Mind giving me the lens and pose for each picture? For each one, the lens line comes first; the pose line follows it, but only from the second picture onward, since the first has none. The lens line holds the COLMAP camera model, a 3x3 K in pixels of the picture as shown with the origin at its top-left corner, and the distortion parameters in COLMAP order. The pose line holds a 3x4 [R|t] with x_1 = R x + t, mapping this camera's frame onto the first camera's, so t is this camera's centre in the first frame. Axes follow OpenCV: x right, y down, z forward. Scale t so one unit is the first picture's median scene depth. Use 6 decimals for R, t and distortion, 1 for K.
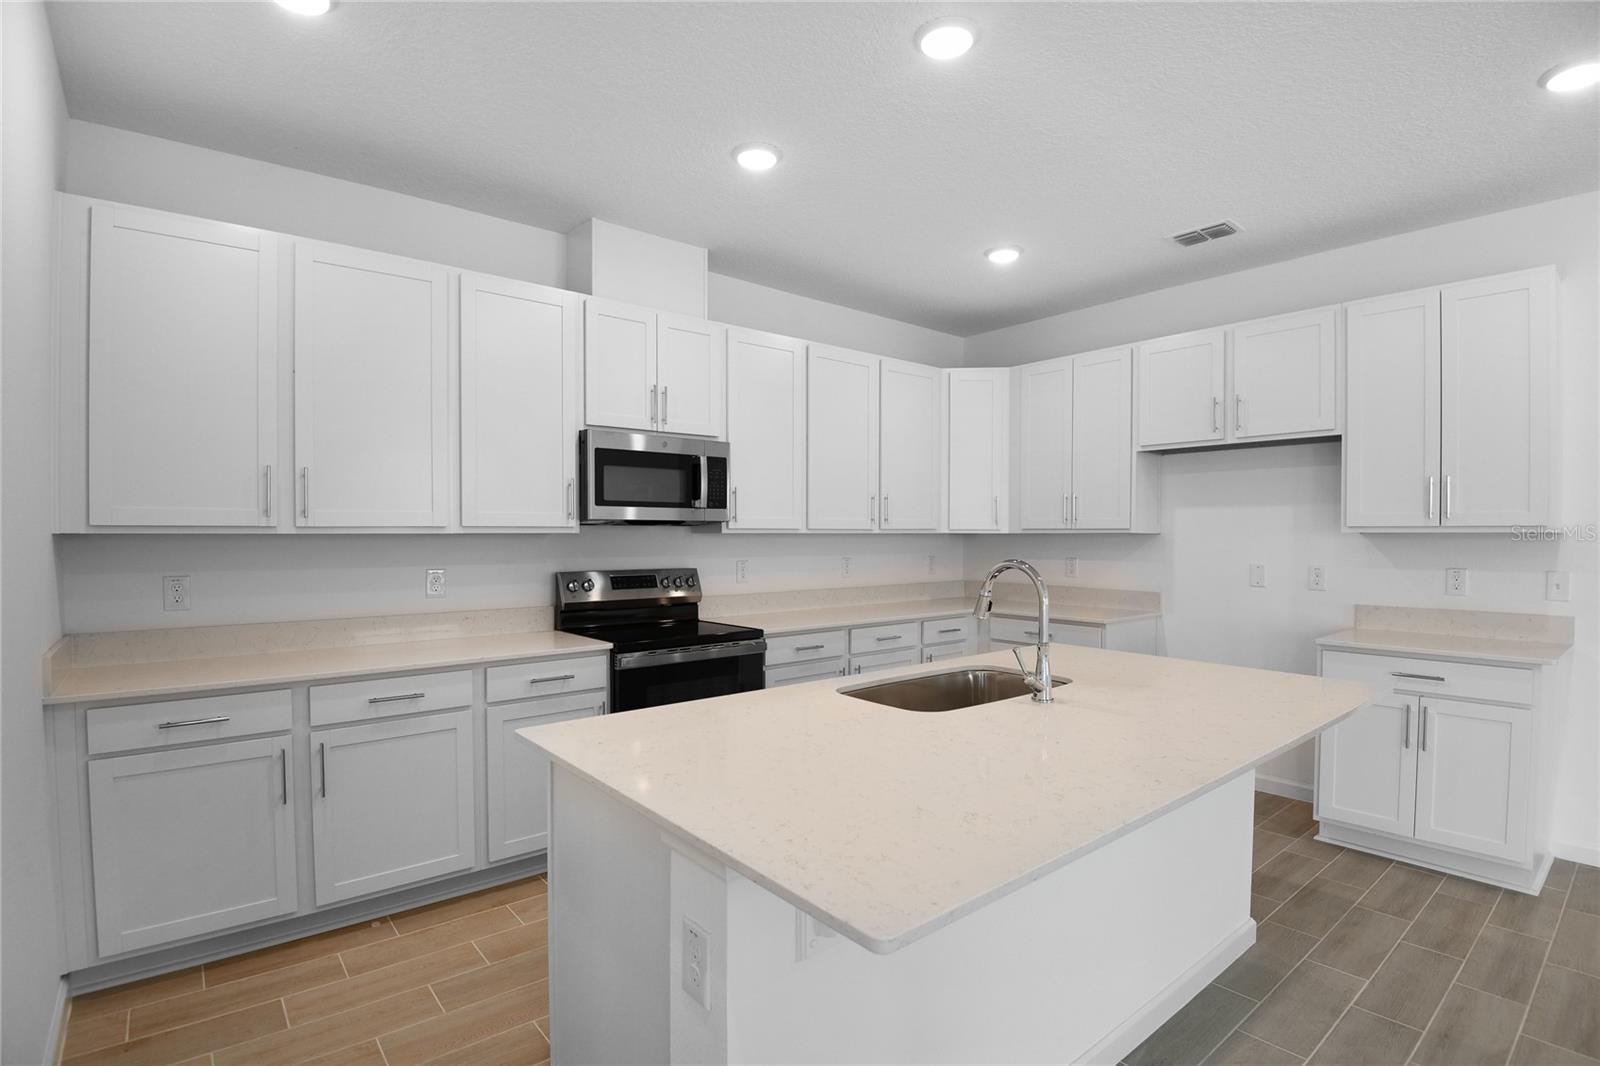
lens RADIAL K [[764.3, 0, 799.0], [0, 764.3, 540.1], [0, 0, 1]] dist [-0.033456, -0.002942]
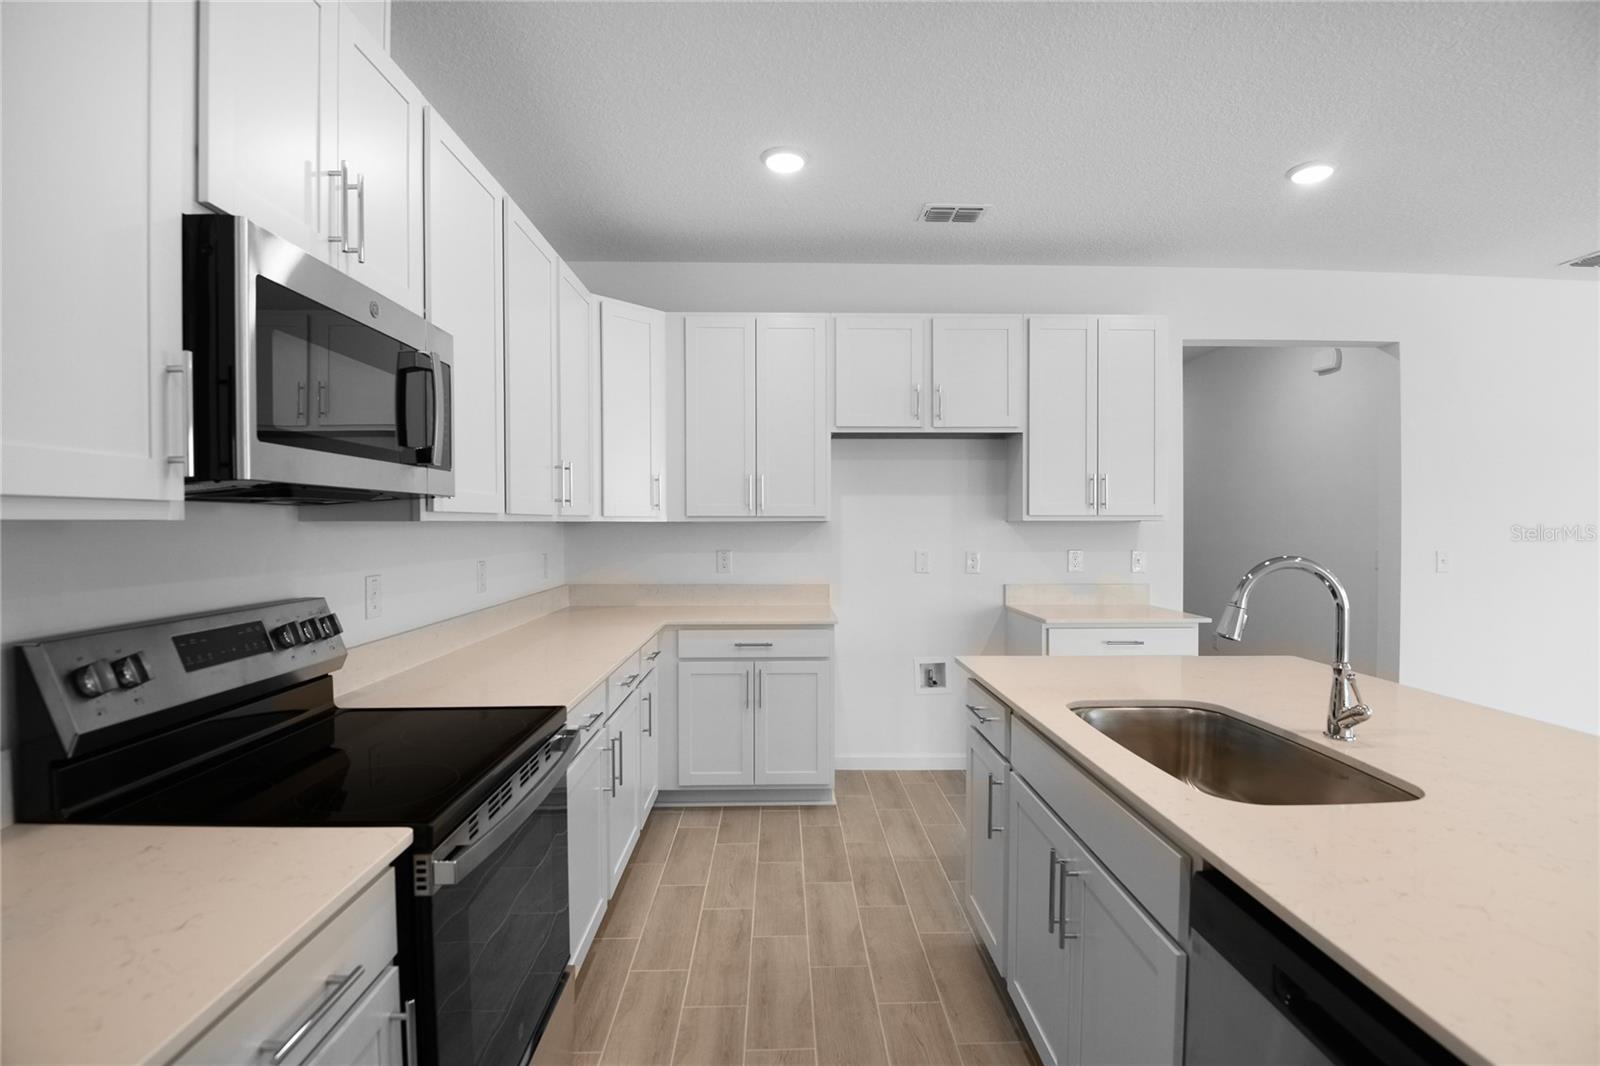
lens RADIAL K [[808.3, 0, 833.3], [0, 808.3, 524.6], [0, 0, 1]] dist [0.038474, 0.000211]
pose [[0.587046, -0.002171, 0.809551, -0.379069], [0.006928, 0.999973, -0.002343, -0.003397], [-0.809524, 0.006984, 0.587045, 0.477520]]
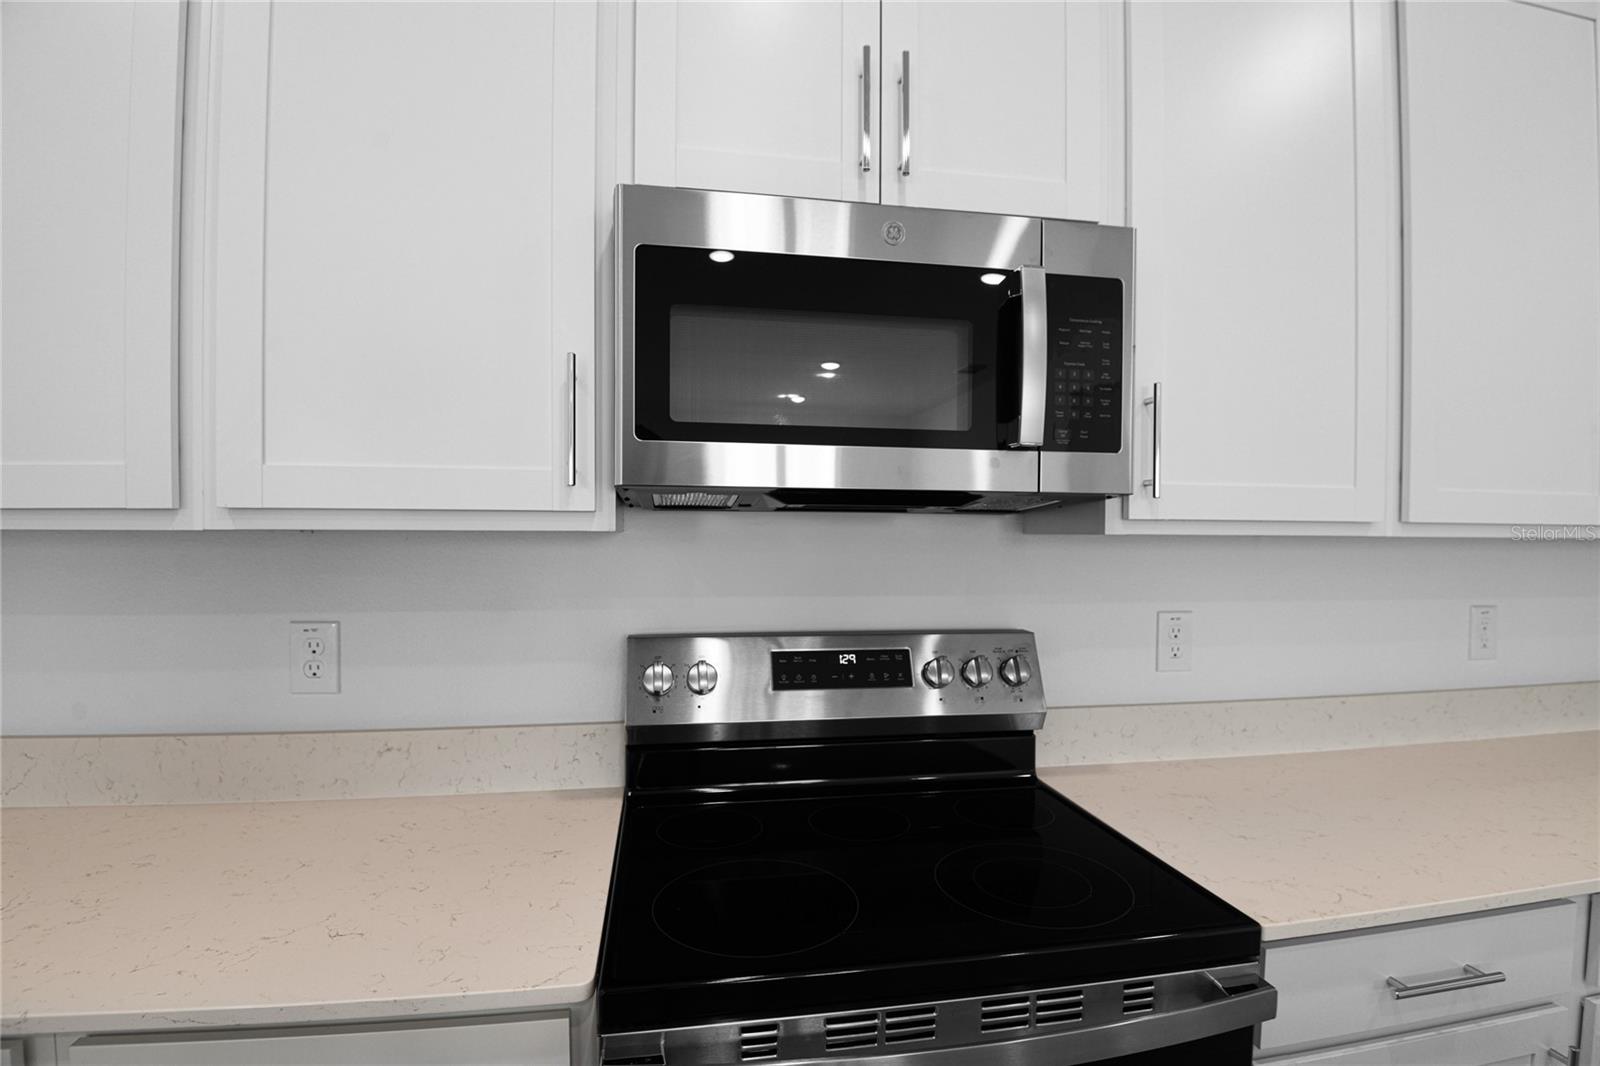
lens RADIAL K [[764.3, 0, 802.3], [0, 764.3, 538.8], [0, 0, 1]] dist [-0.033456, -0.002942]
pose [[0.866599, 0.014467, -0.498795, -0.053396], [-0.012496, 0.999895, 0.007291, -0.007771], [0.498848, -0.000085, 0.866689, 0.669156]]
